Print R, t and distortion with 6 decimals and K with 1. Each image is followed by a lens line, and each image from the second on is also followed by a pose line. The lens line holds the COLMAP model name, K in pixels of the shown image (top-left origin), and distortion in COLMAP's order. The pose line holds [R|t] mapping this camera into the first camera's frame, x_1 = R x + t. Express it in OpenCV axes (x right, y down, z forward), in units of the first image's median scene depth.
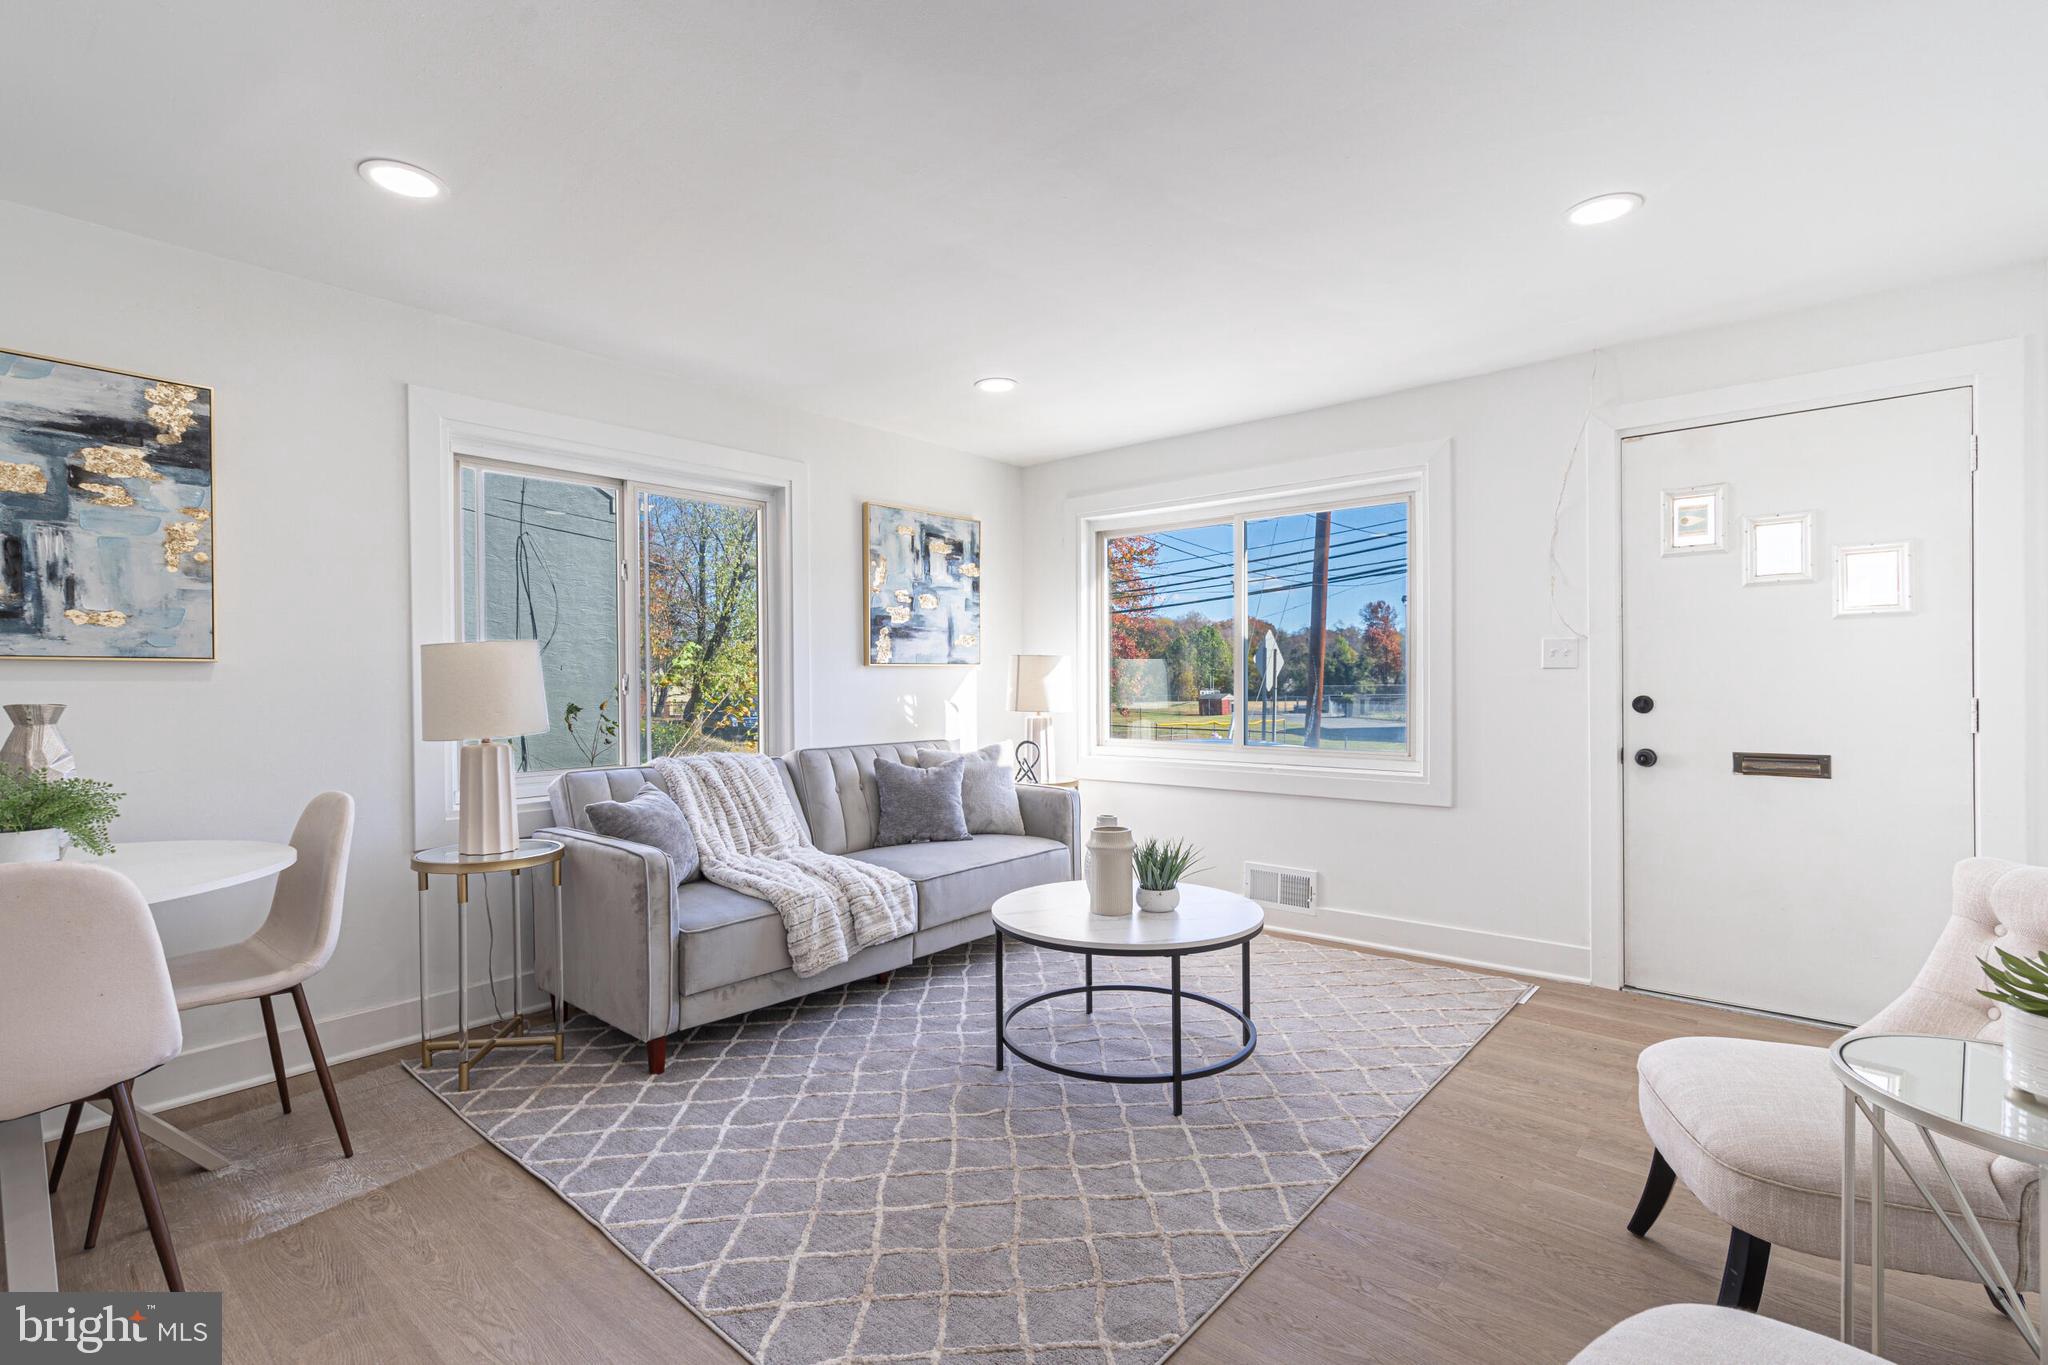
lens RADIAL K [[944.0, 0, 1018.2], [0, 944.0, 685.2], [0, 0, 1]] dist [-0.019561, 0.016525]
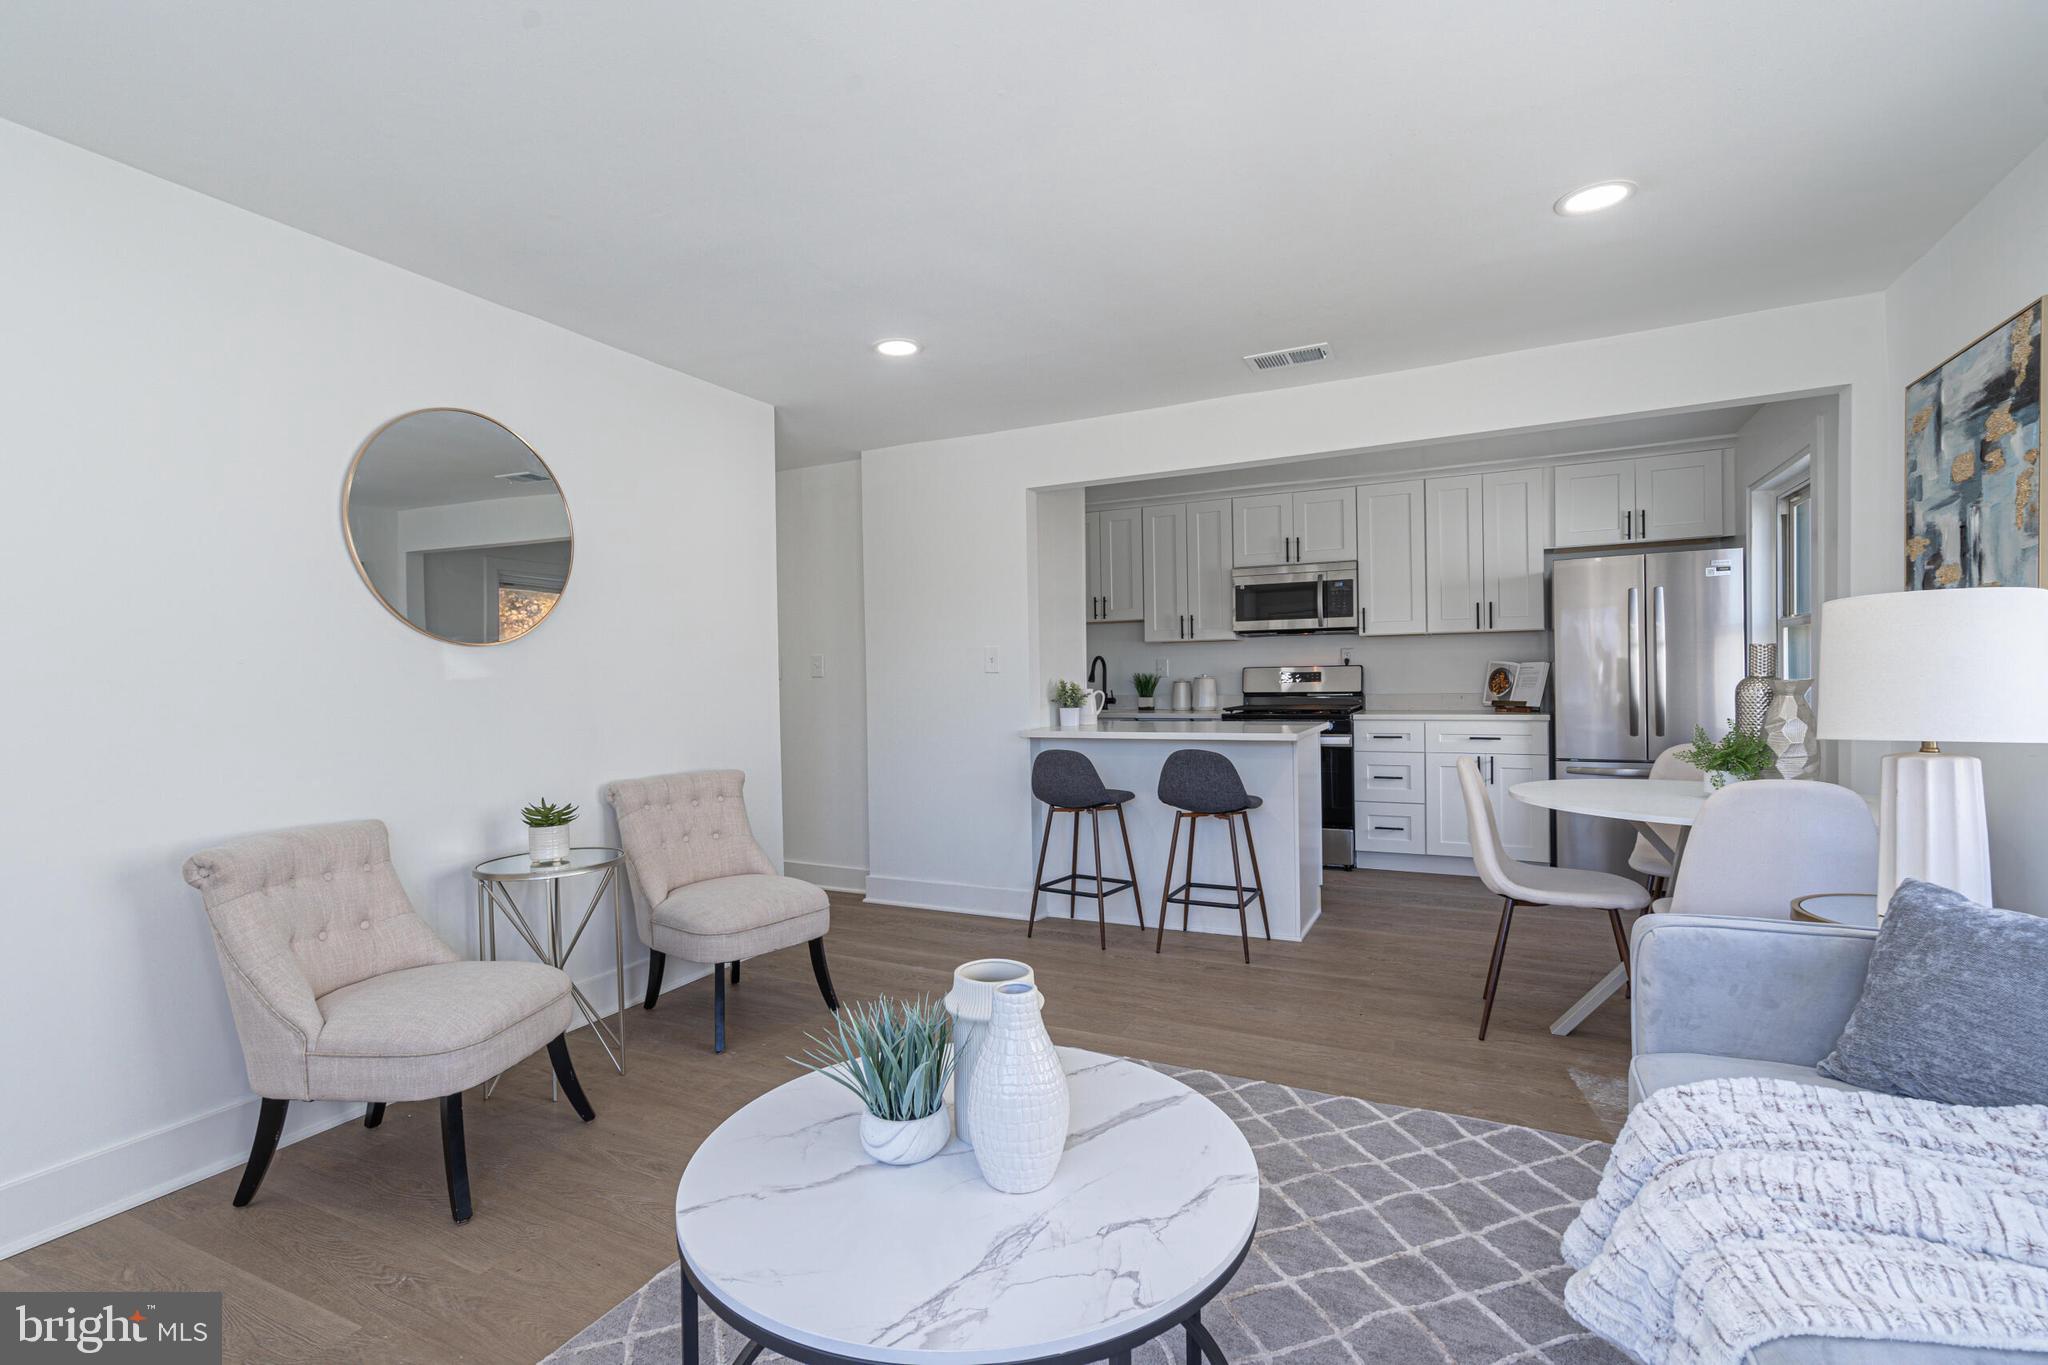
lens RADIAL K [[932.7, 0, 1015.0], [0, 932.7, 686.7], [0, 0, 1]] dist [-0.015722, 0.016134]
pose [[-0.970138, 0.026785, -0.241069, 0.143457], [0.024329, 0.999617, 0.013158, -0.005963], [0.241330, 0.006900, -0.970419, 1.036685]]
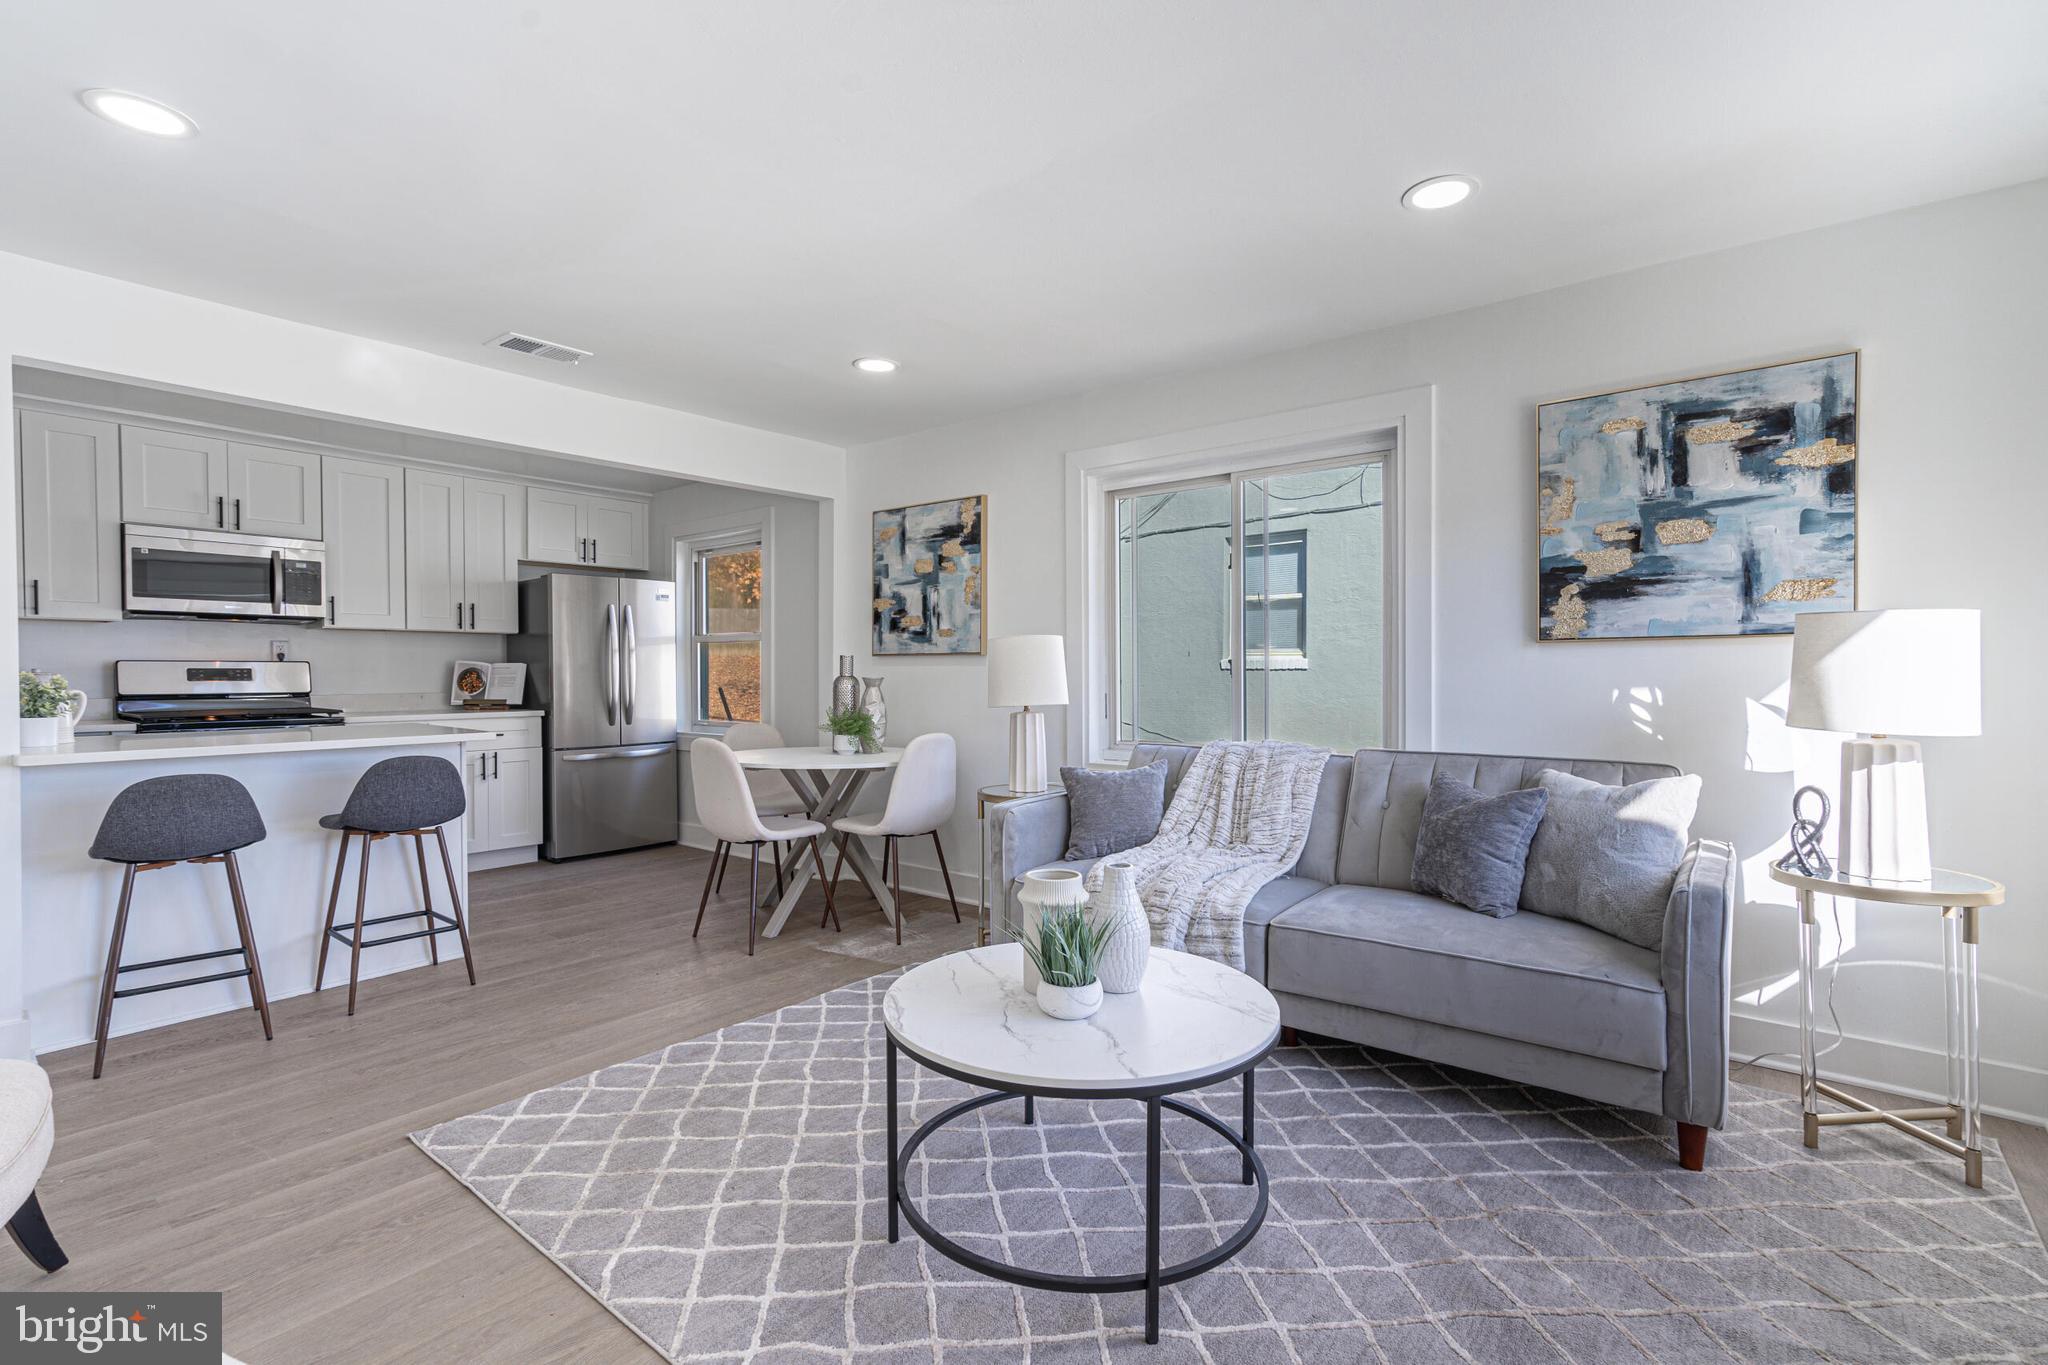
lens RADIAL K [[932.7, 0, 1015.0], [0, 932.7, 686.7], [0, 0, 1]] dist [-0.015722, 0.016134]
pose [[0.033982, 0.024769, -0.999115, 0.558310], [-0.001394, 0.999693, 0.024736, -0.005730], [0.999421, 0.000552, 0.034006, 0.658063]]
